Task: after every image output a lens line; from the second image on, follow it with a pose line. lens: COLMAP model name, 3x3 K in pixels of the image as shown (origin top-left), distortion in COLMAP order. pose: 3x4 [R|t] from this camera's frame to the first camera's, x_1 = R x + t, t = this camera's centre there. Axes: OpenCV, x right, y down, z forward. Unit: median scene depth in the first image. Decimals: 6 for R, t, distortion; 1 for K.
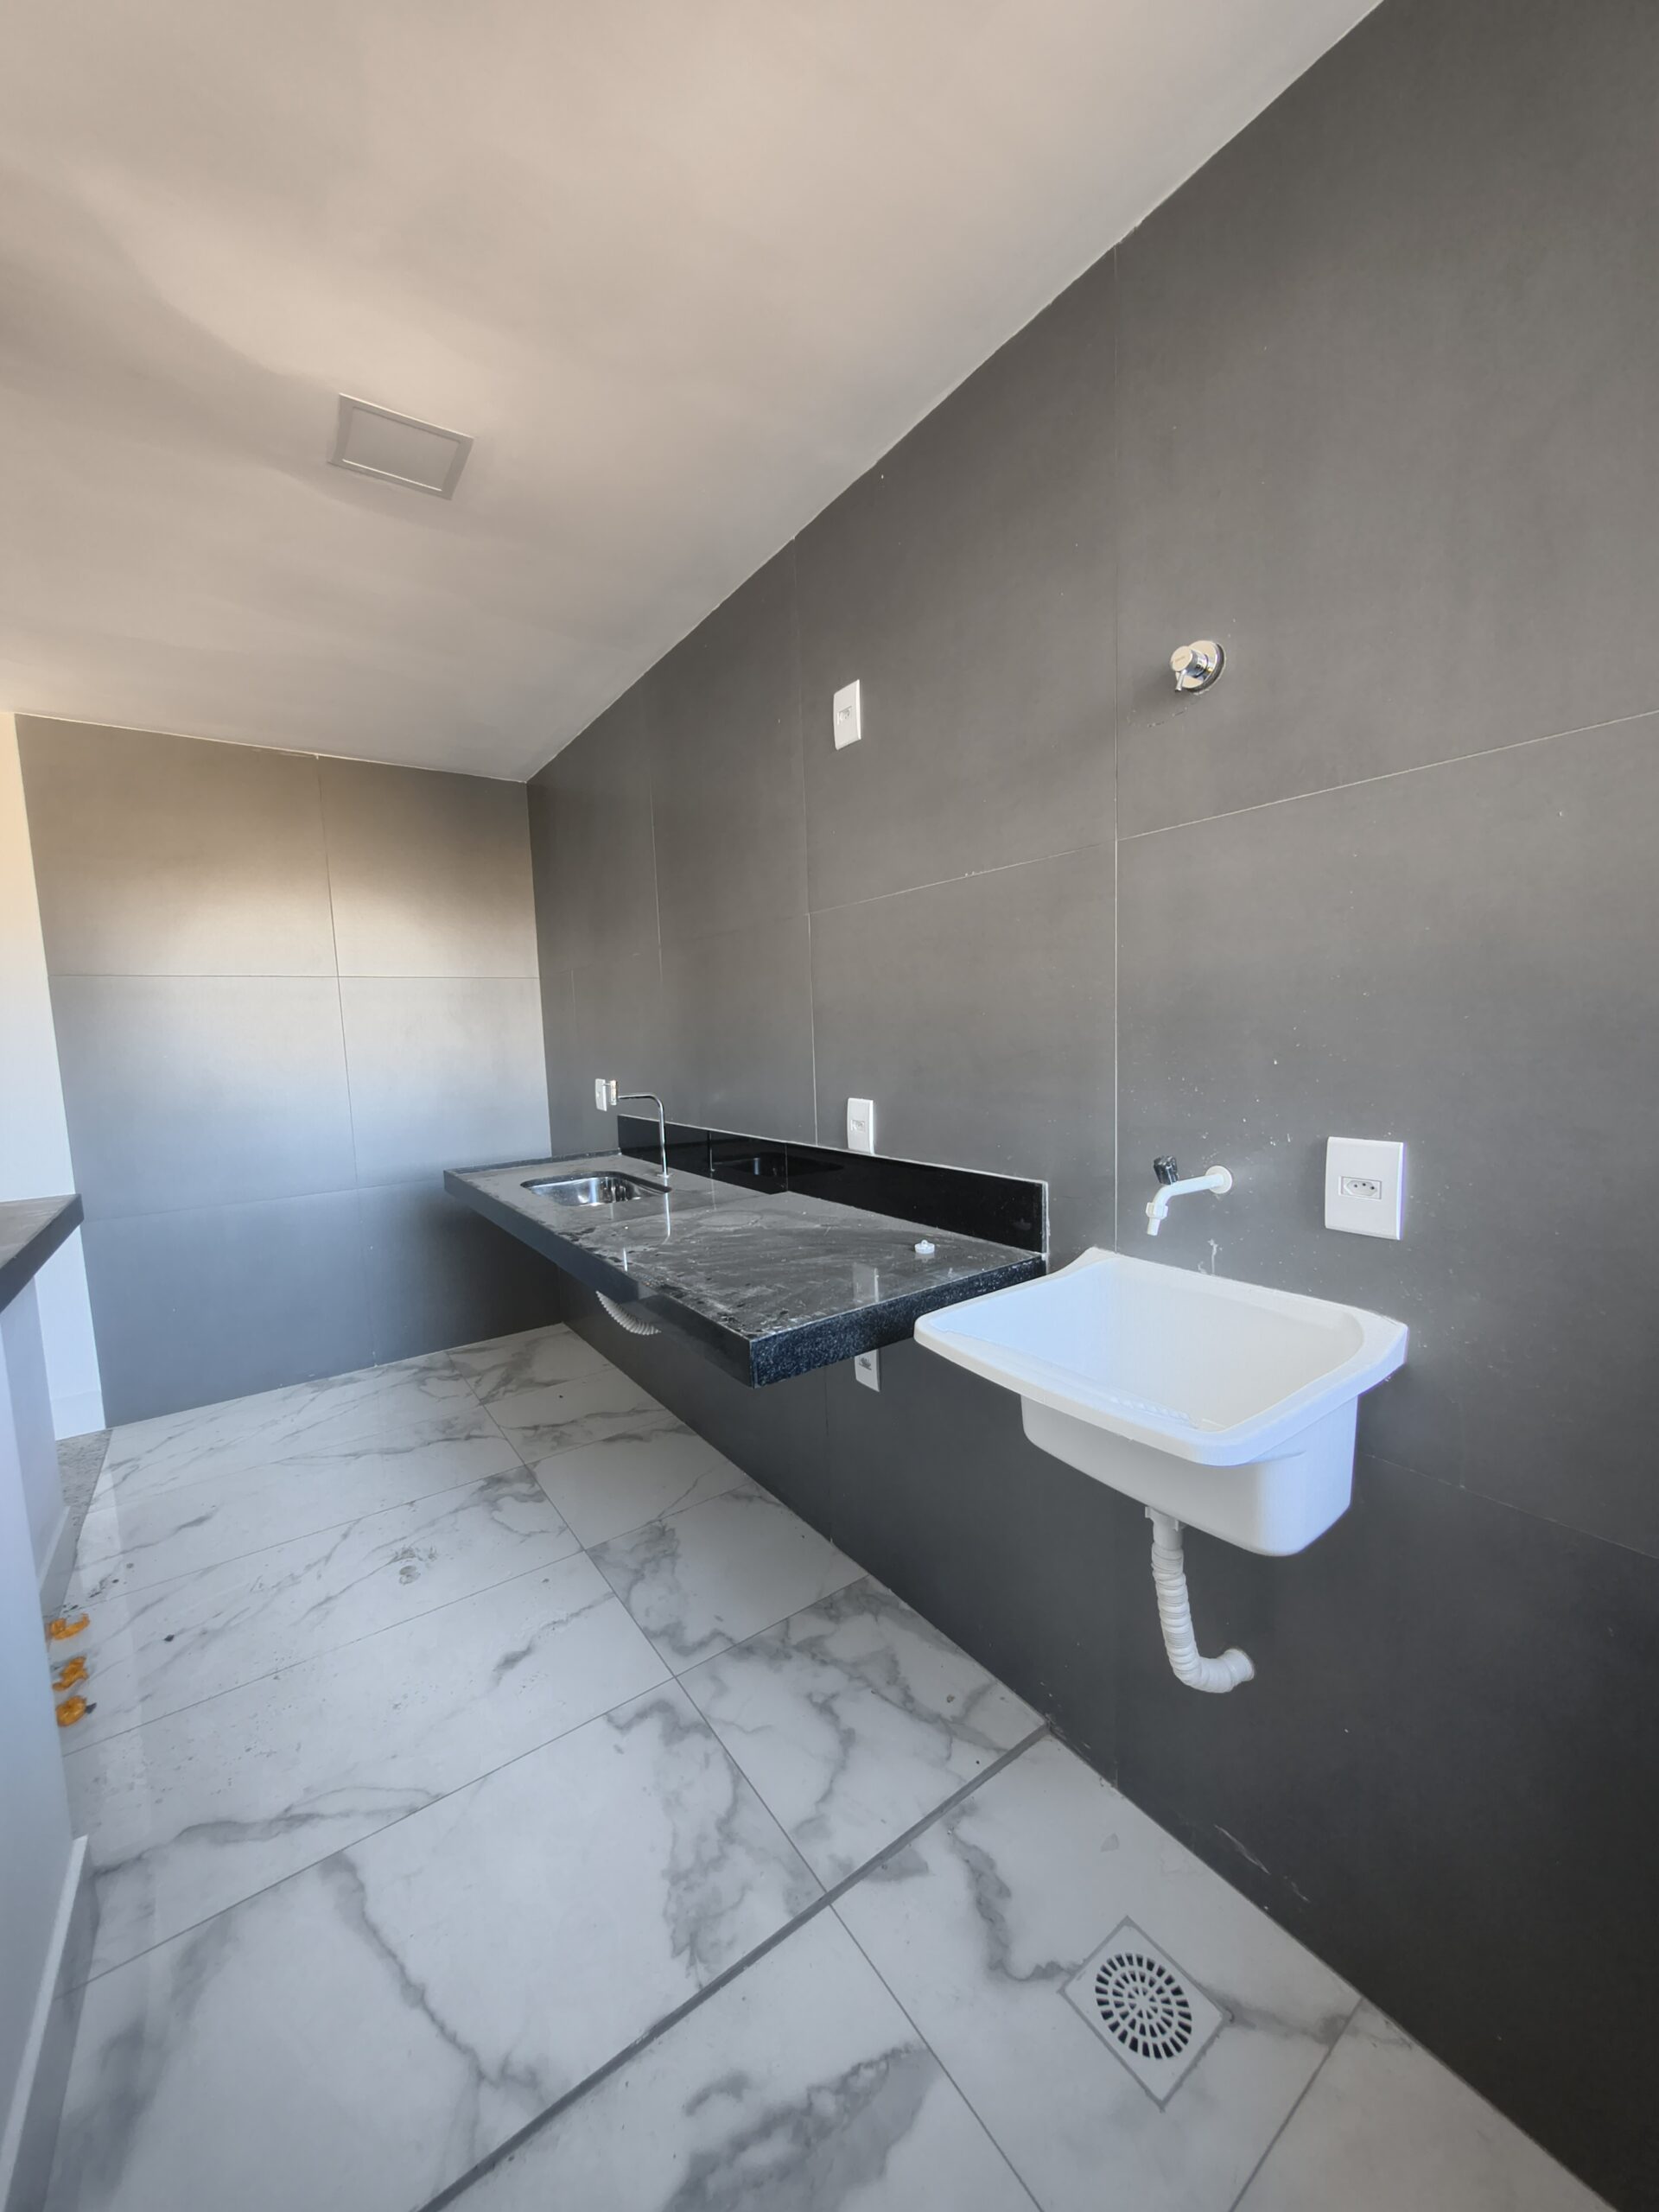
lens RADIAL K [[821.9, 0, 827.7], [0, 821.9, 1112.7], [0, 0, 1]] dist [-0.001111, -0.000032]
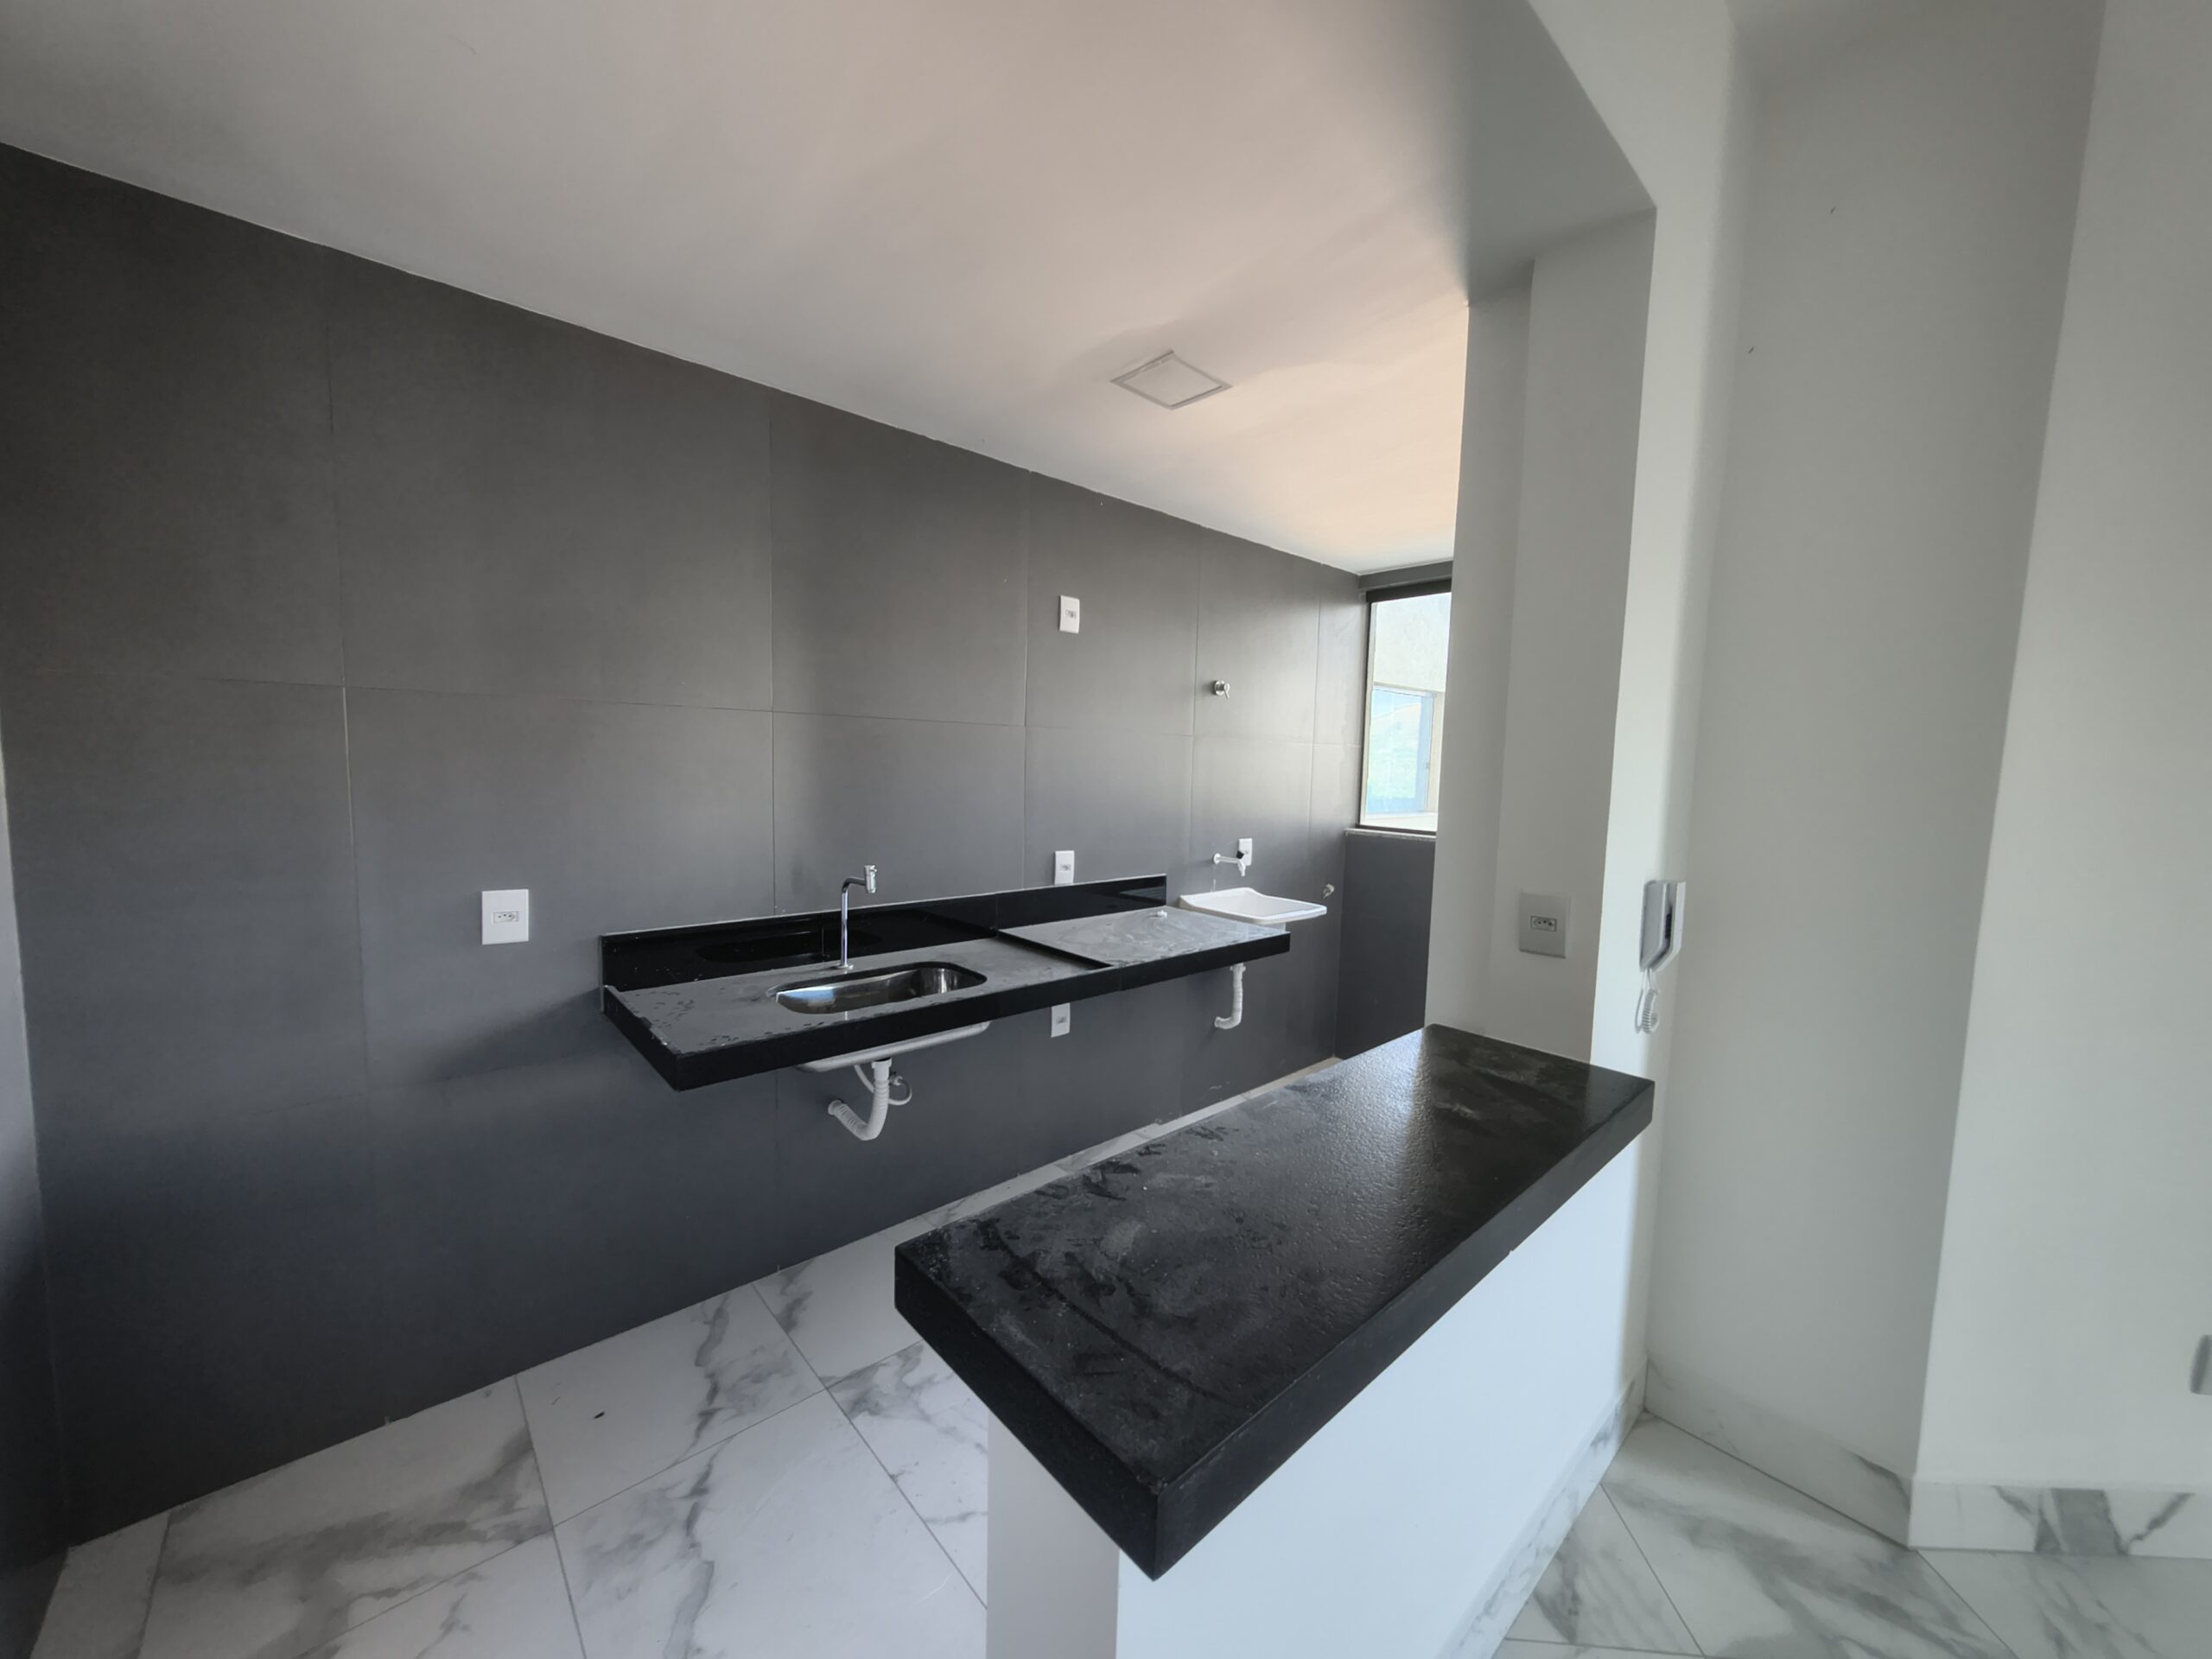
lens RADIAL K [[821.9, 0, 1112.9], [0, 821.9, 830.9], [0, 0, 1]] dist [-0.001111, -0.000032]
pose [[-0.119378, -0.048105, 0.991683, -1.061865], [0.078843, 0.995212, 0.057767, -0.096428], [-0.989713, 0.085083, -0.115014, 0.742107]]
